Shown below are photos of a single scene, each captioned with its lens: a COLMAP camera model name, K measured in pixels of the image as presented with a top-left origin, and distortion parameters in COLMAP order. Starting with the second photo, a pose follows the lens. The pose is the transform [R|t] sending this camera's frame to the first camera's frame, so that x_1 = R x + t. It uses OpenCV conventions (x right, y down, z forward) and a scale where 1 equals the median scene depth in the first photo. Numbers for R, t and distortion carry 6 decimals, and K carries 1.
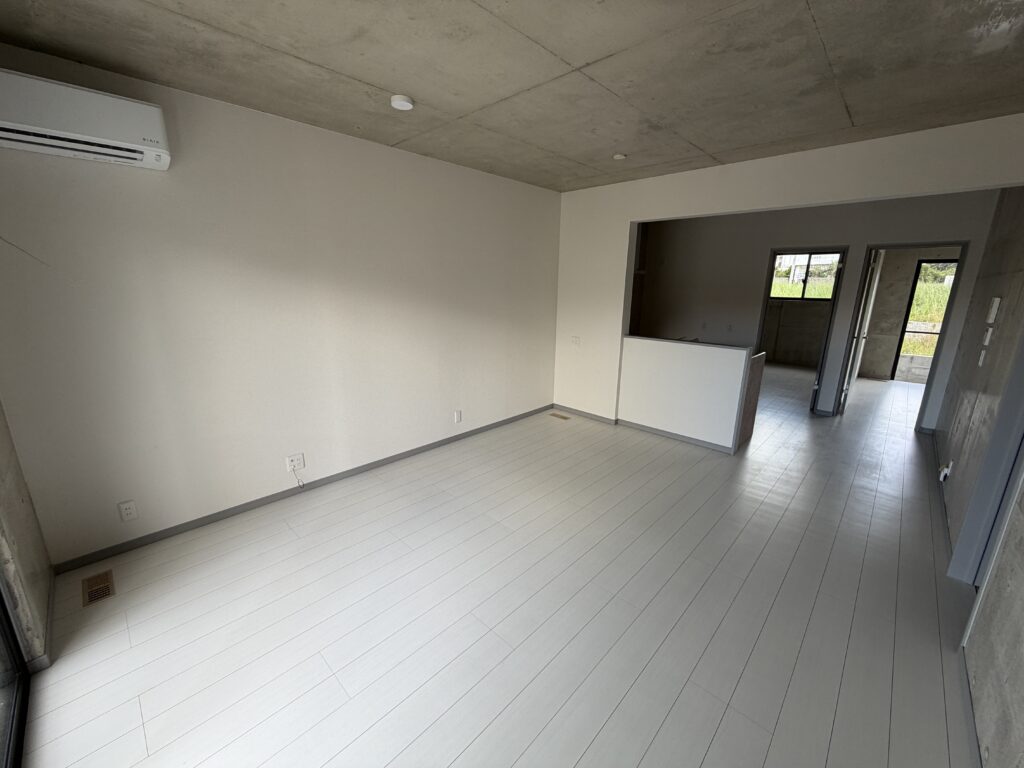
lens RADIAL K [[408.8, 0, 511.4], [0, 408.8, 385.1], [0, 0, 1]] dist [0.000939, -0.000102]
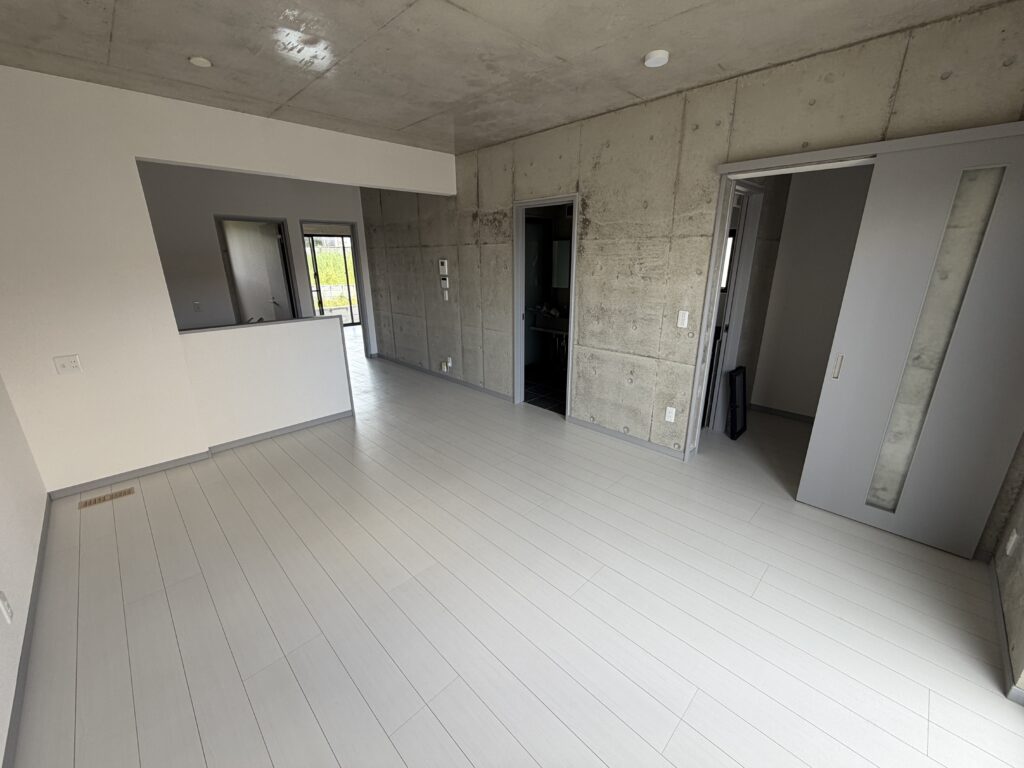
lens RADIAL K [[408.8, 0, 511.4], [0, 408.8, 385.1], [0, 0, 1]] dist [0.000939, -0.000102]
pose [[0.023079, -0.314742, 0.948897, -0.419723], [0.249505, 0.920929, 0.299396, -0.114028], [-0.968099, 0.229844, 0.099784, 0.445998]]
